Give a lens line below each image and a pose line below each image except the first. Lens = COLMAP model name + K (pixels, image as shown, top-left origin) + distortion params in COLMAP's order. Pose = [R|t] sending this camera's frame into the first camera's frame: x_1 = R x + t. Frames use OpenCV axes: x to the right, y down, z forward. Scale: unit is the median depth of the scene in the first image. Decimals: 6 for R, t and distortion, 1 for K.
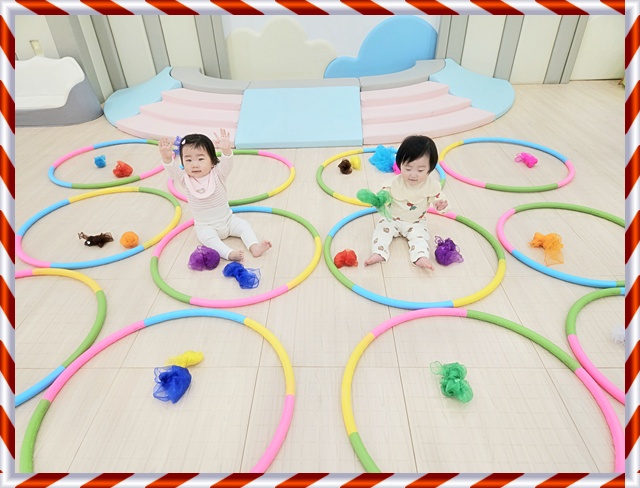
lens RADIAL K [[381.0, 0, 308.9], [0, 381.0, 235.1], [0, 0, 1]] dist [0.051041, -0.040493]
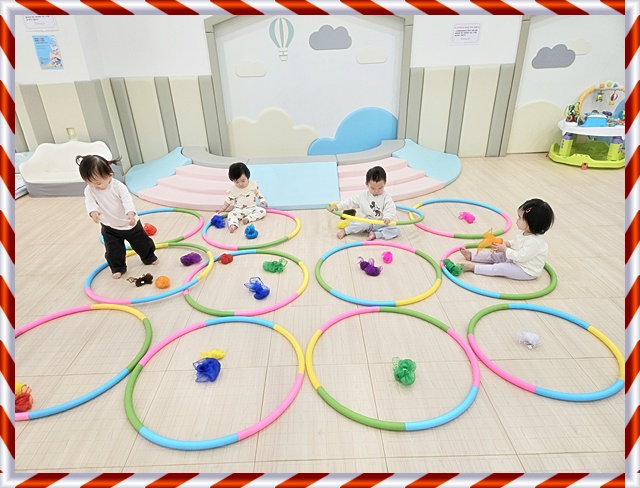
lens RADIAL K [[371.0, 0, 305.5], [0, 371.0, 229.4], [0, 0, 1]] dist [0.054928, -0.037474]
pose [[0.999432, -0.016504, 0.029370, -0.016357], [0.021210, 0.985573, -0.167917, 0.055441], [-0.026175, 0.168445, 0.985363, -0.273623]]
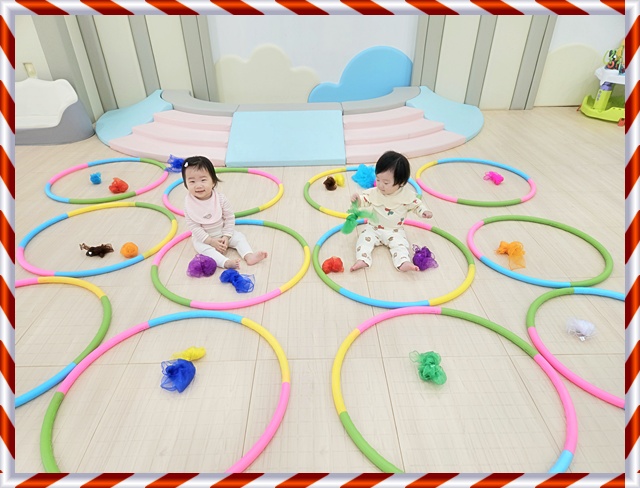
lens RADIAL K [[381.0, 0, 308.9], [0, 381.0, 235.1], [0, 0, 1]] dist [0.051041, -0.040493]
pose [[0.998934, -0.004037, 0.045988, -0.019107], [0.006398, 0.998663, -0.051288, 0.027267], [-0.045719, 0.051528, 0.997625, -0.082649]]
